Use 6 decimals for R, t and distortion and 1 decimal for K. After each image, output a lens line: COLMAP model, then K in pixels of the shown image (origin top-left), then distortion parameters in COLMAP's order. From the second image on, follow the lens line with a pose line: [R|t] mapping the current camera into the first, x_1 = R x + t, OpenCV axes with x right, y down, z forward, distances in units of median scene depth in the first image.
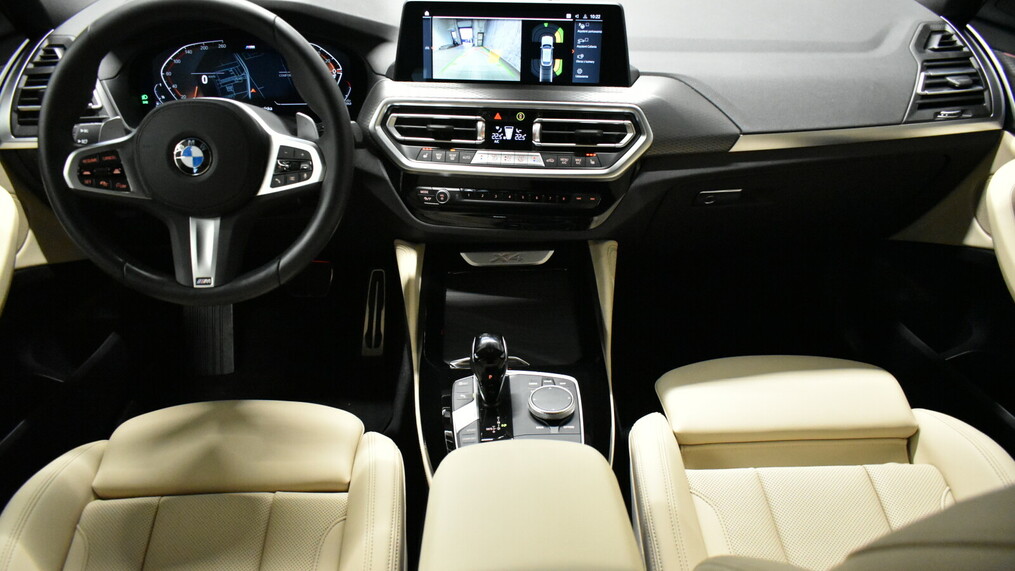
lens RADIAL K [[778.7, 0, 509.7], [0, 778.7, 282.9], [0, 0, 1]] dist [-0.022416, 0.010532]
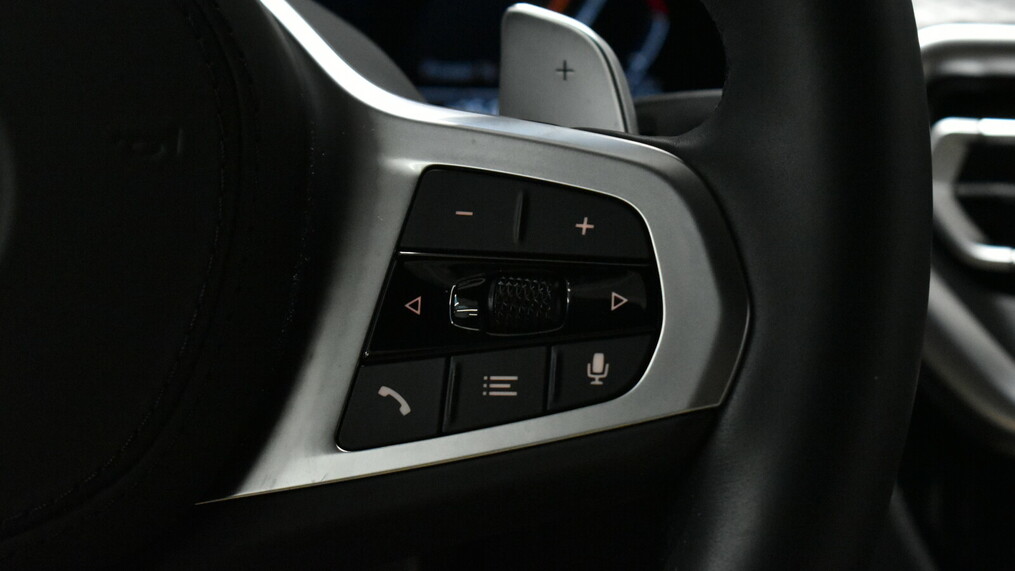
lens RADIAL K [[2308.3, 0, 506.9], [0, 2308.3, 284.3], [0, 0, 1]] dist [0.068624, 0.000000]
pose [[0.997597, 0.034737, -0.059942, -0.217770], [-0.050556, 0.956580, -0.287051, -0.025741], [0.047368, 0.289392, 0.956038, 0.504145]]
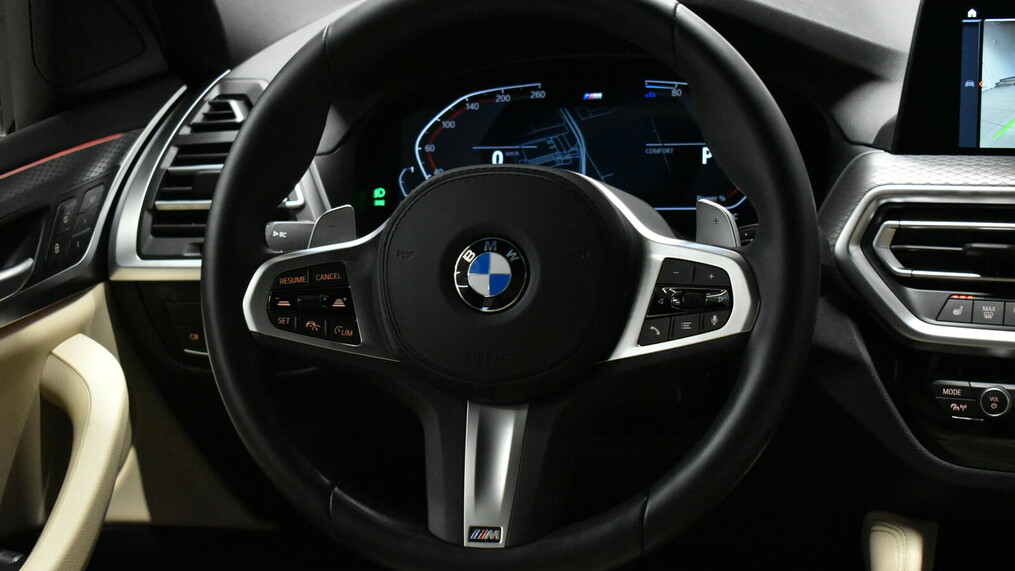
lens RADIAL K [[1766.1, 0, 506.7], [0, 1766.1, 276.6], [0, 0, 1]] dist [-0.025101, 0.000000]
pose [[0.957509, 0.013375, -0.288092, -0.065255], [-0.089804, 0.963089, -0.253762, 0.101668], [0.274064, 0.268851, 0.923368, -0.022338]]
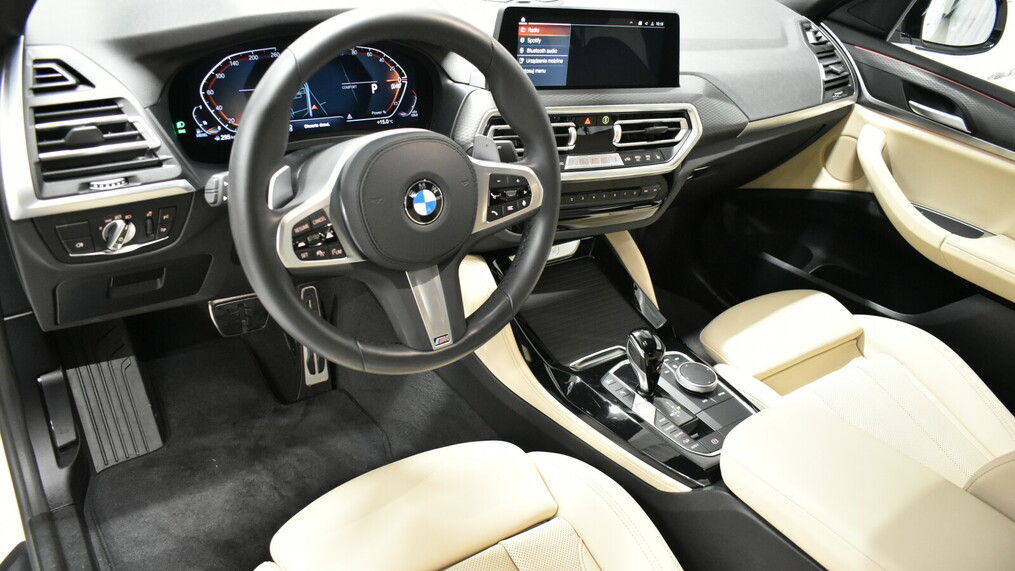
lens RADIAL K [[778.7, 0, 508.8], [0, 778.7, 286.8], [0, 0, 1]] dist [-0.022416, 0.010532]
pose [[0.824324, -0.185155, 0.534984, -0.682947], [0.143809, 0.982491, 0.118448, -0.134642], [-0.547548, -0.020704, 0.836518, 0.191295]]
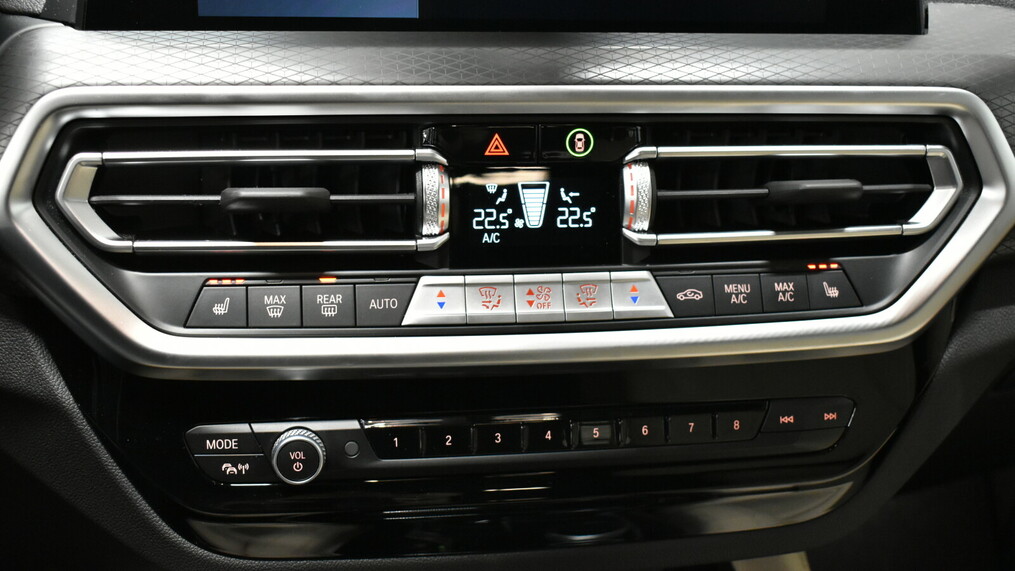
lens RADIAL K [[1146.1, 0, 509.0], [0, 1146.1, 283.8], [0, 0, 1]] dist [-0.030742, 0.000000]
pose [[0.966707, -0.063428, 0.247901, -0.110941], [0.096679, 0.987518, -0.124343, -0.116127], [-0.236920, 0.144170, 0.960773, 0.618982]]
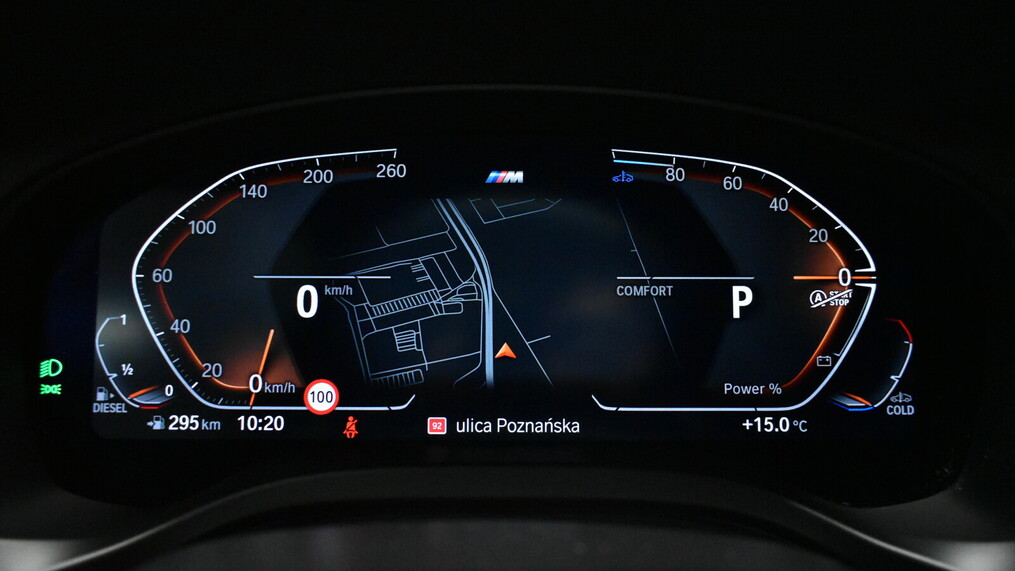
lens RADIAL K [[778.7, 0, 501.9], [0, 778.7, 277.1], [0, 0, 1]] dist [-0.022416, 0.010532]
pose [[0.999580, 0.013764, -0.025495, -0.346520], [-0.020003, 0.964427, -0.263593, -0.219609], [0.020960, 0.263993, 0.964297, 0.812122]]
